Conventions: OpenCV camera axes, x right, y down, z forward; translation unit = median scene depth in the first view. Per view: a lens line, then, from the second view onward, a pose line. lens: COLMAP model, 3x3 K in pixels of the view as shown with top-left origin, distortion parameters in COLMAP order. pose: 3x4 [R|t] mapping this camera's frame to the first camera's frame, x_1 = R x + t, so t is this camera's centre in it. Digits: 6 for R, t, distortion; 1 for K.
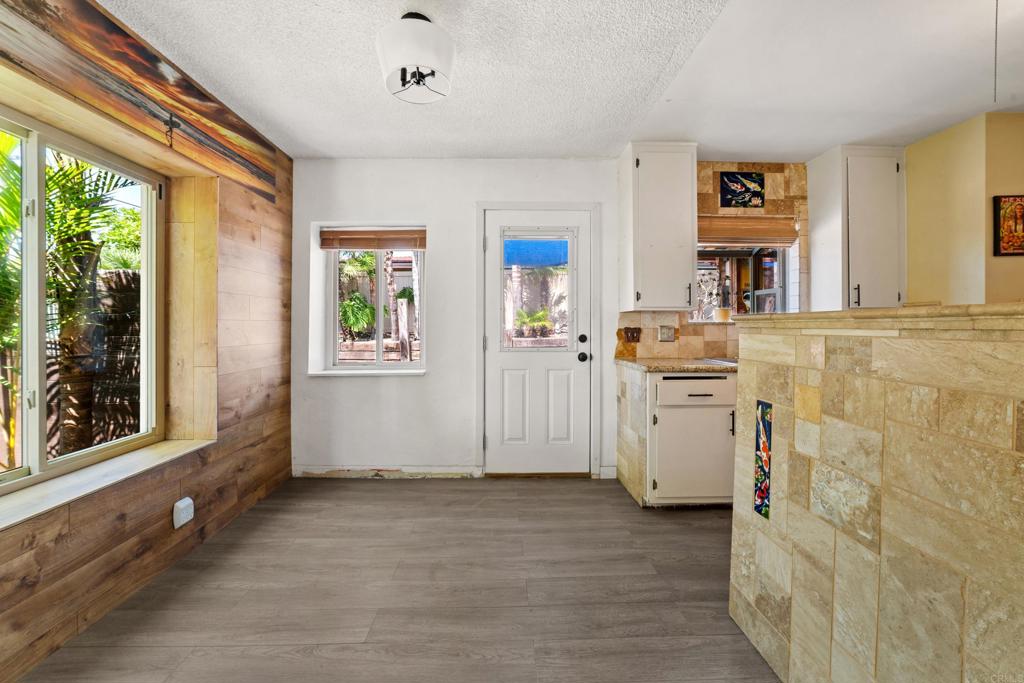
lens RADIAL K [[397.2, 0, 507.0], [0, 397.2, 327.2], [0, 0, 1]] dist [-0.023766, 0.008411]
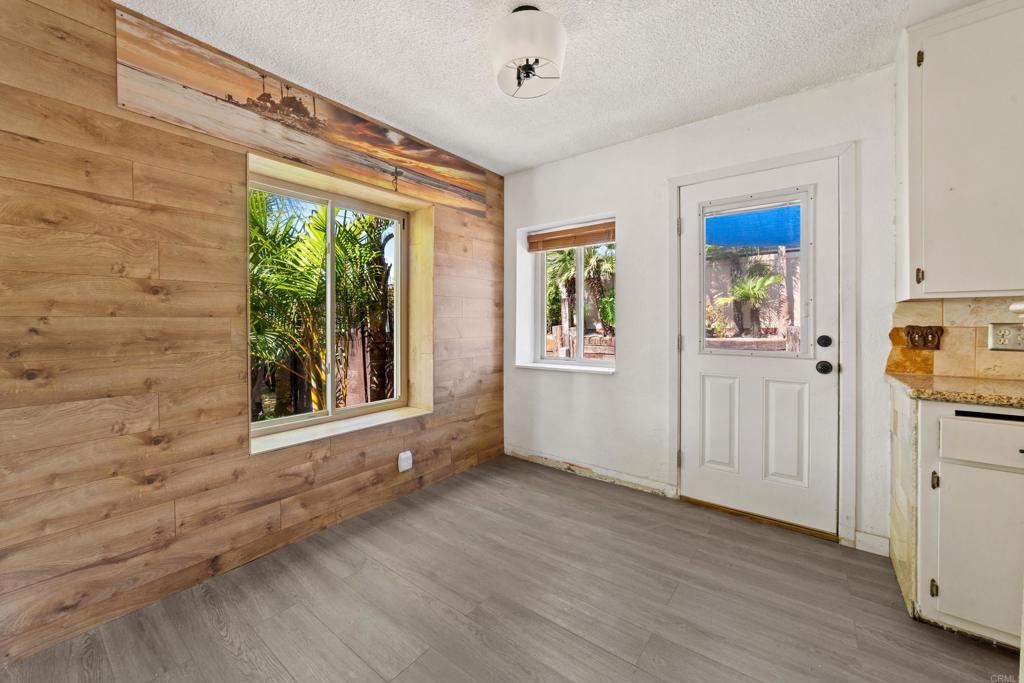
lens RADIAL K [[399.0, 0, 512.0], [0, 399.0, 322.9], [0, 0, 1]] dist [-0.027992, 0.010770]
pose [[0.779006, 0.002759, -0.627011, 0.340229], [-0.002542, 0.999996, 0.001243, -0.004528], [0.627011, 0.000626, 0.779010, 0.188268]]
